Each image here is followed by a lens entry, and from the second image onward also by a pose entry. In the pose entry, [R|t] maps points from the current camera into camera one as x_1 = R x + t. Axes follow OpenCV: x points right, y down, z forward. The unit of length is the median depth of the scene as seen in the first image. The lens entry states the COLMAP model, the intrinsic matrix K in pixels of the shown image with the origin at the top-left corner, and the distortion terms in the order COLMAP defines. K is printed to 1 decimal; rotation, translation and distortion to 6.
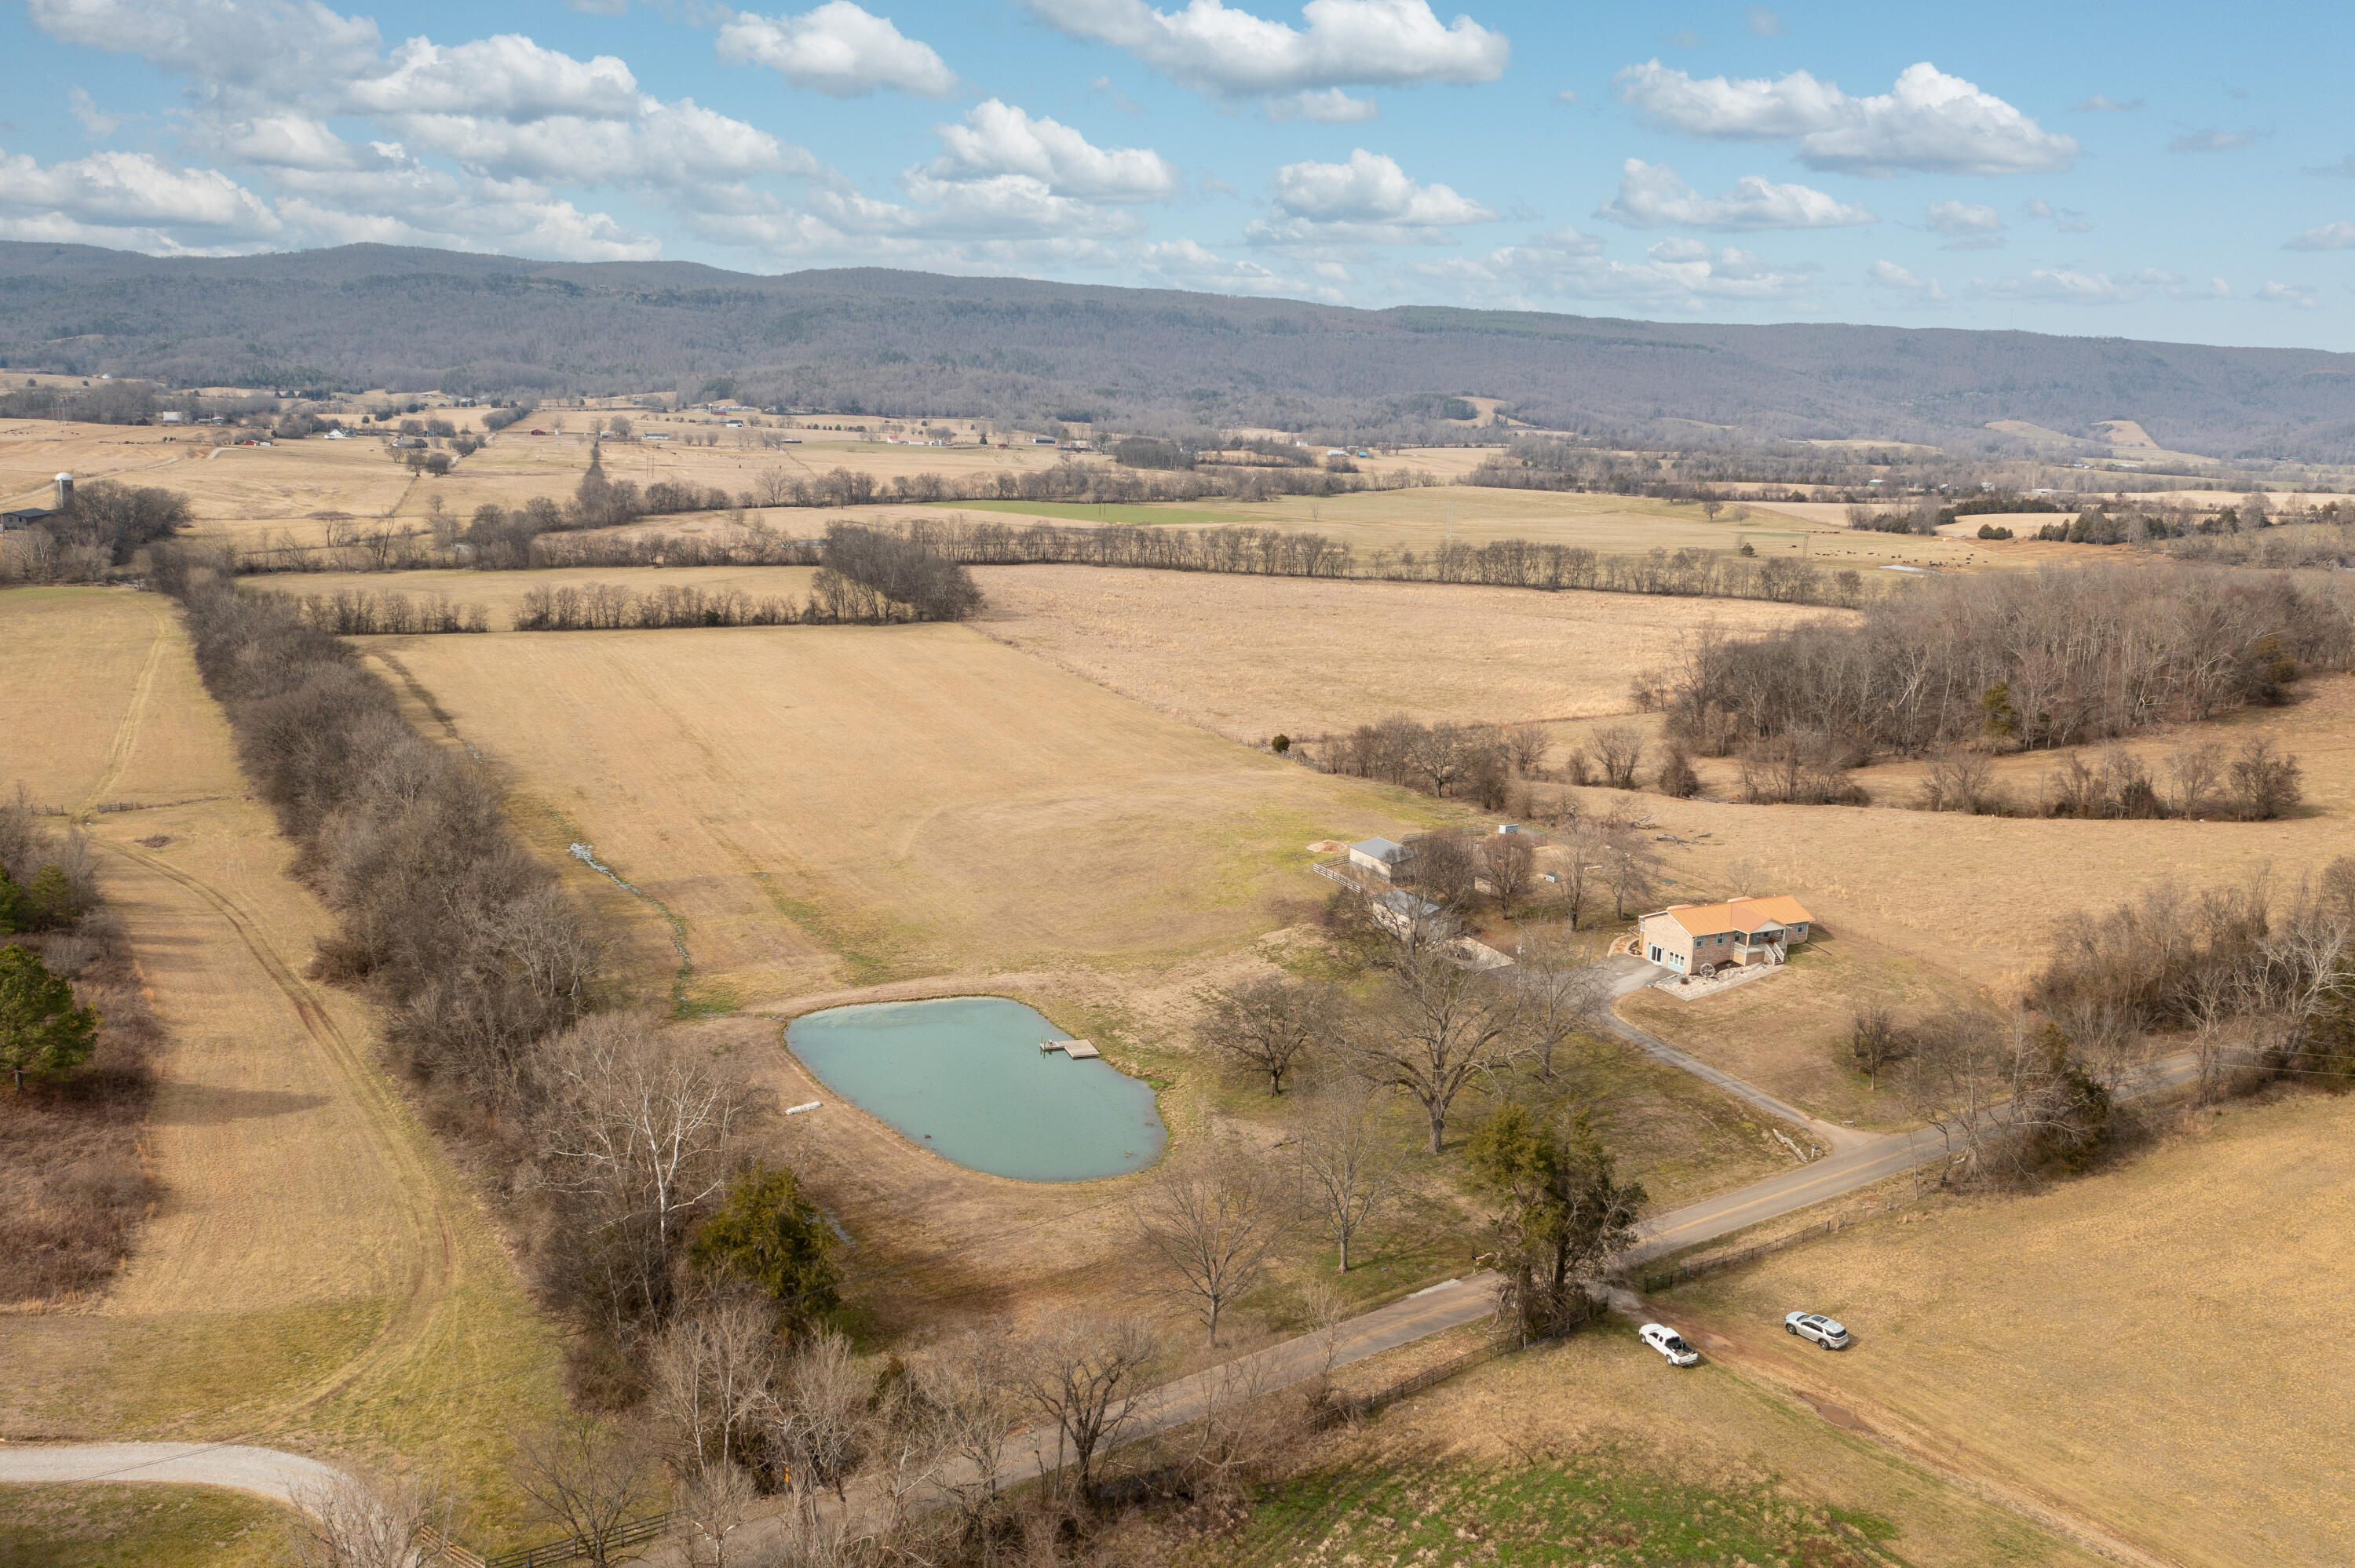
lens RADIAL K [[1868.2, 0, 1160.7], [0, 1868.2, 781.8], [0, 0, 1]] dist [-0.008813, 0.013946]
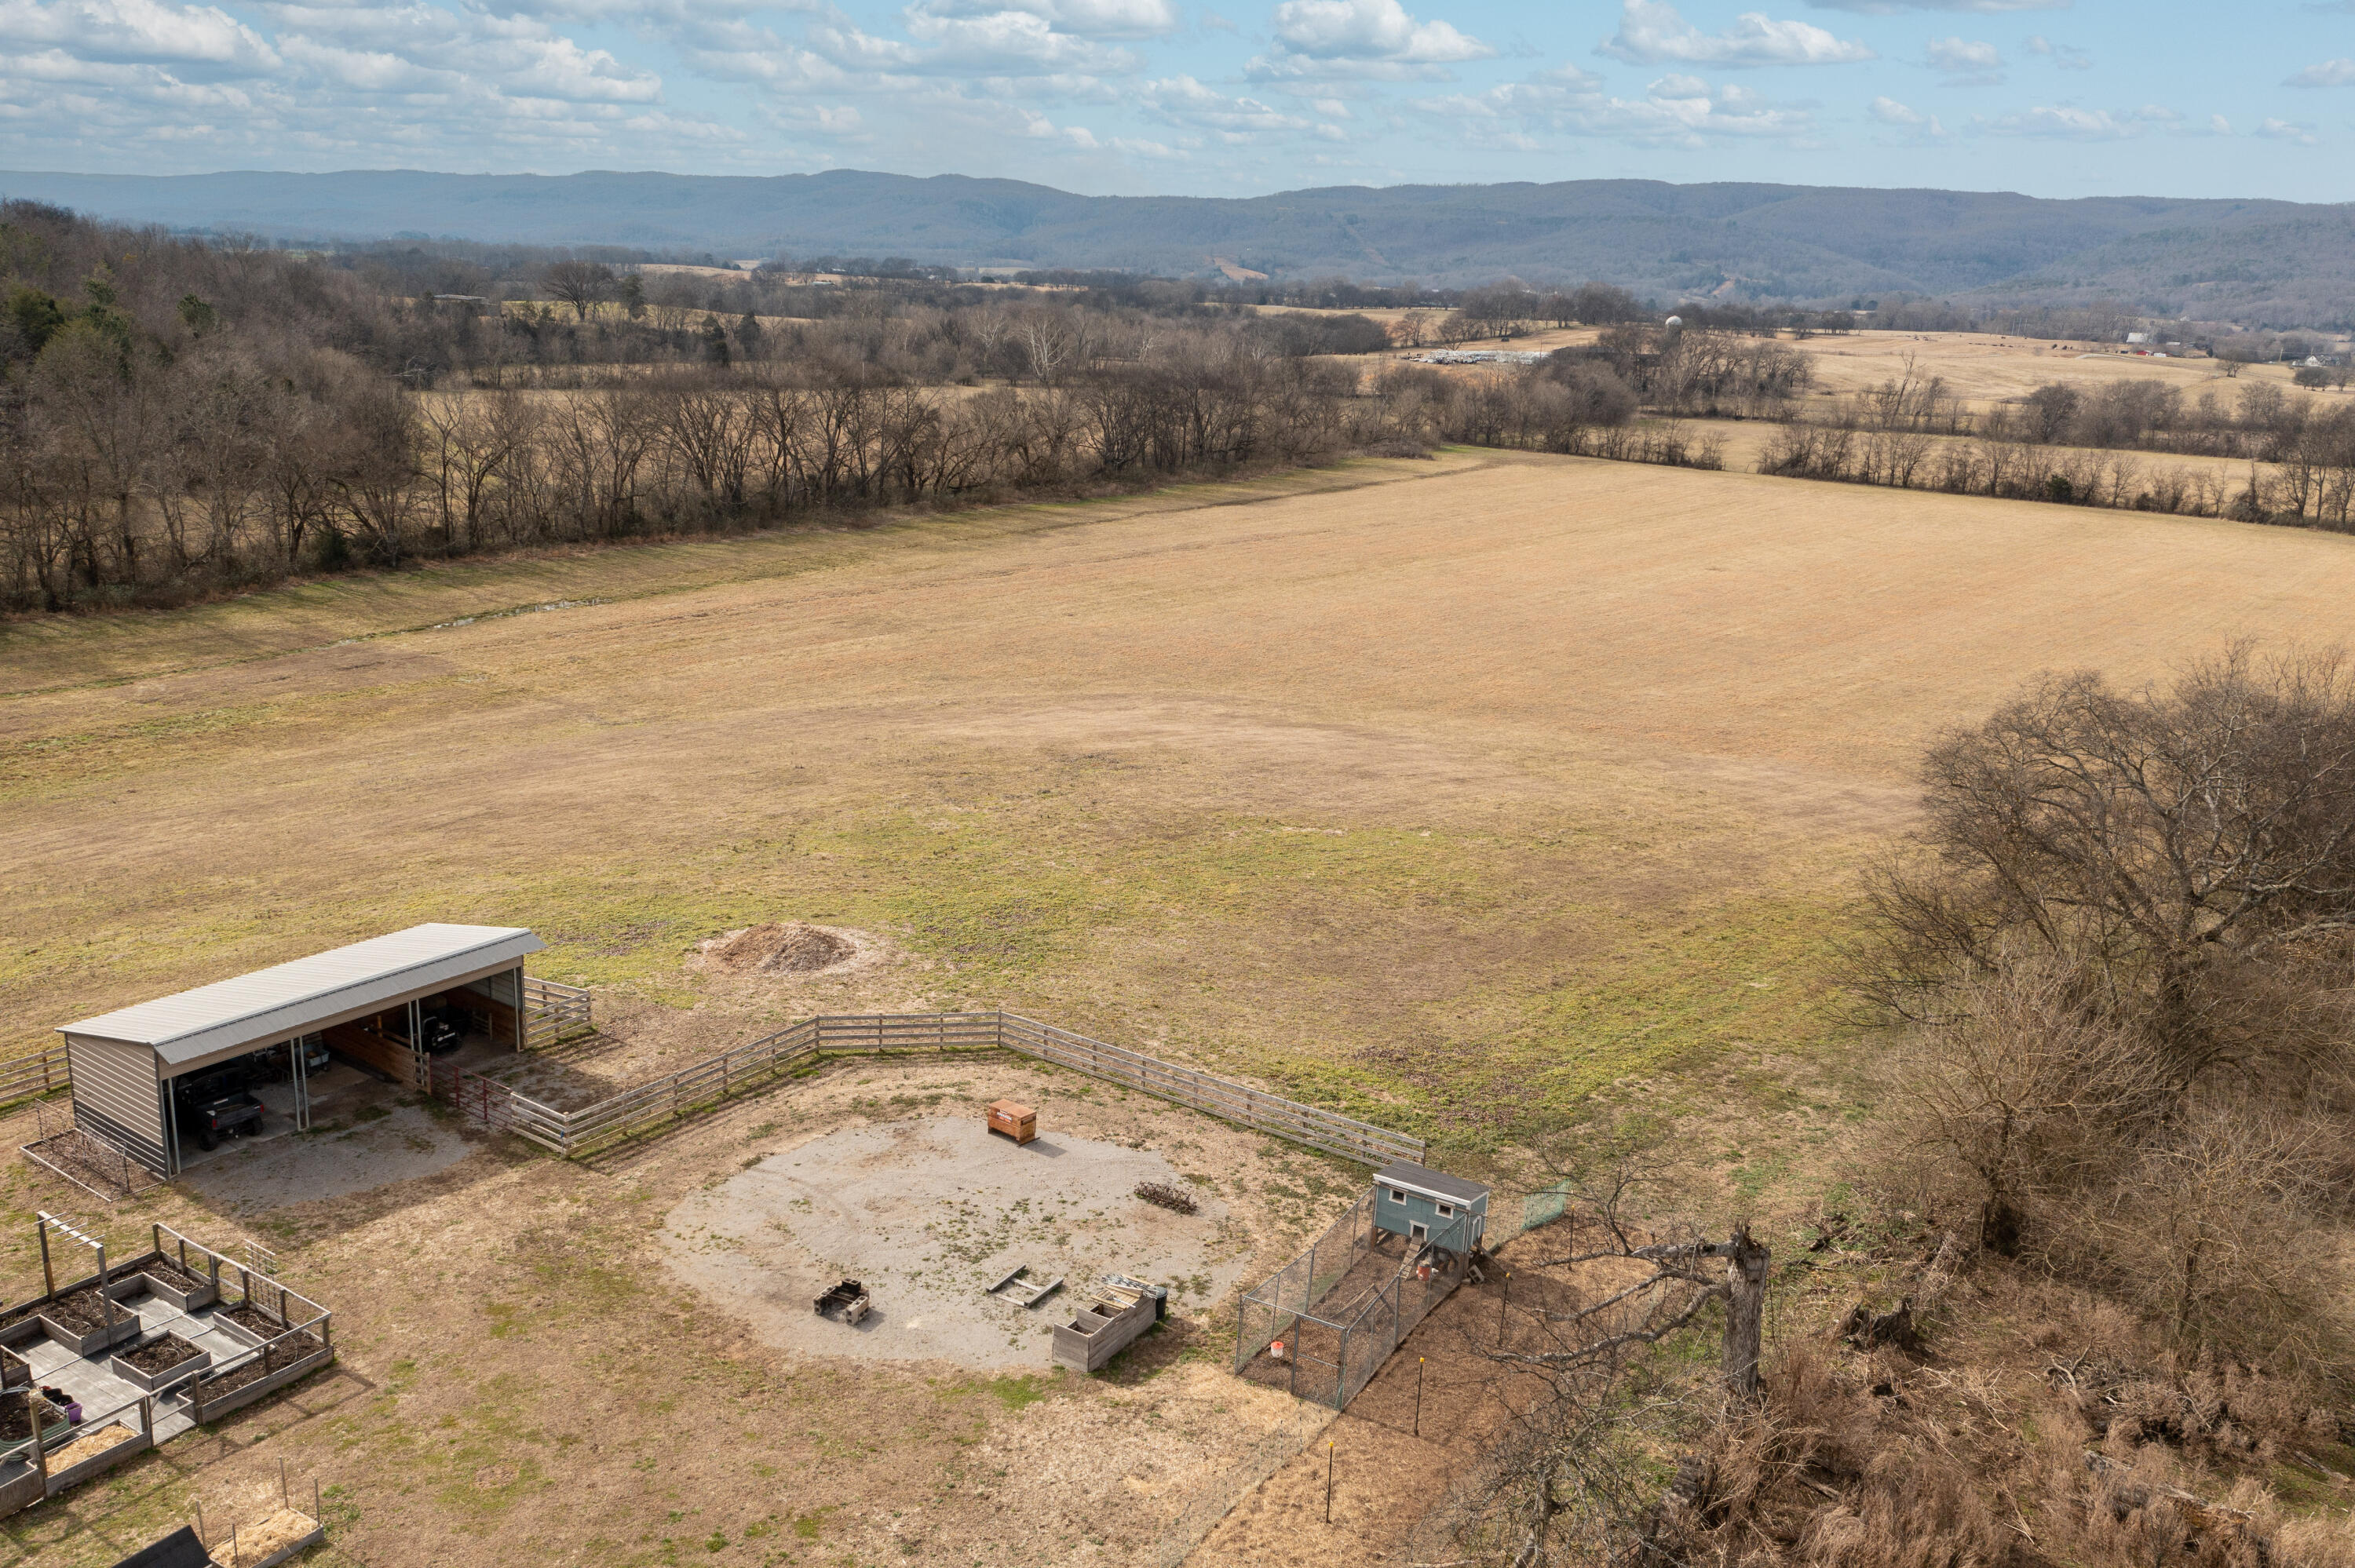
lens RADIAL K [[1868.2, 0, 1157.4], [0, 1868.2, 797.8], [0, 0, 1]] dist [-0.008813, 0.013946]
pose [[0.494470, 0.224777, -0.839628, 0.108636], [-0.208171, 0.968495, 0.136681, -0.008783], [0.843898, 0.107202, 0.525684, 0.324999]]
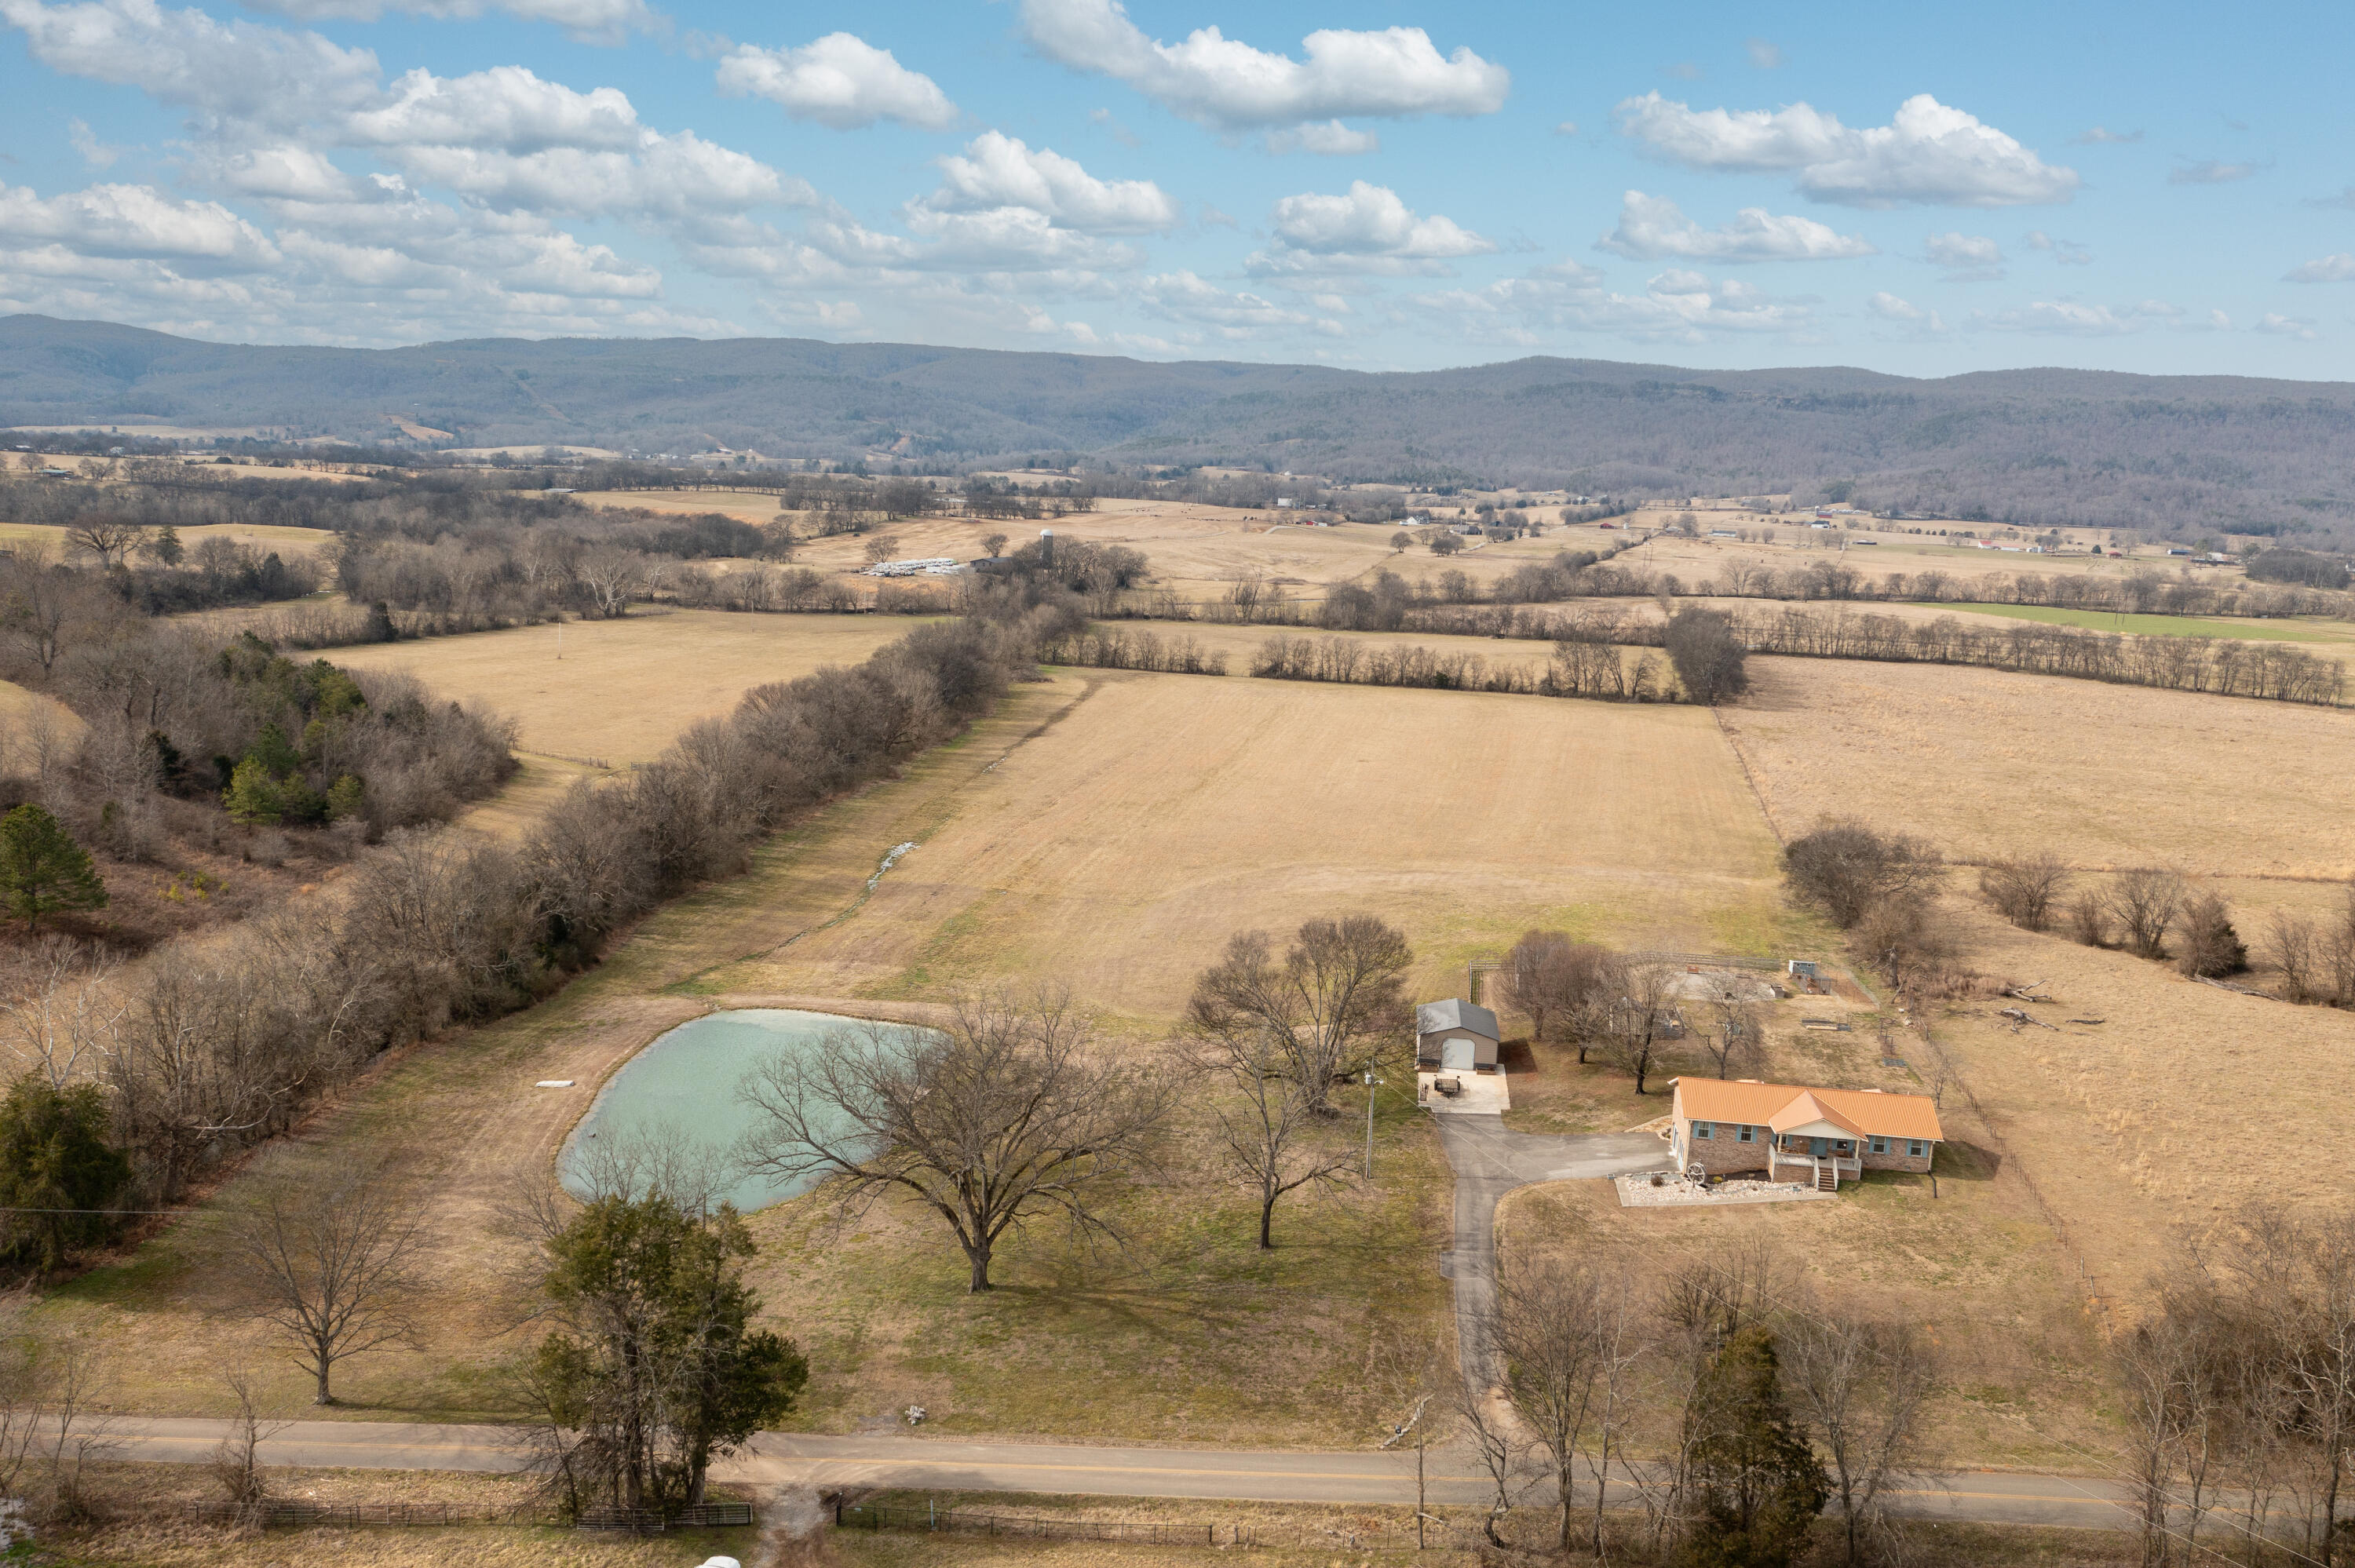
lens RADIAL K [[1868.2, 0, 1163.9], [0, 1868.2, 767.5], [0, 0, 1]] dist [-0.008813, 0.013946]
pose [[0.821192, 0.096494, -0.562435, 0.139584], [-0.132843, 0.990847, -0.023964, -0.000390], [0.554975, 0.094395, 0.826494, 0.091599]]
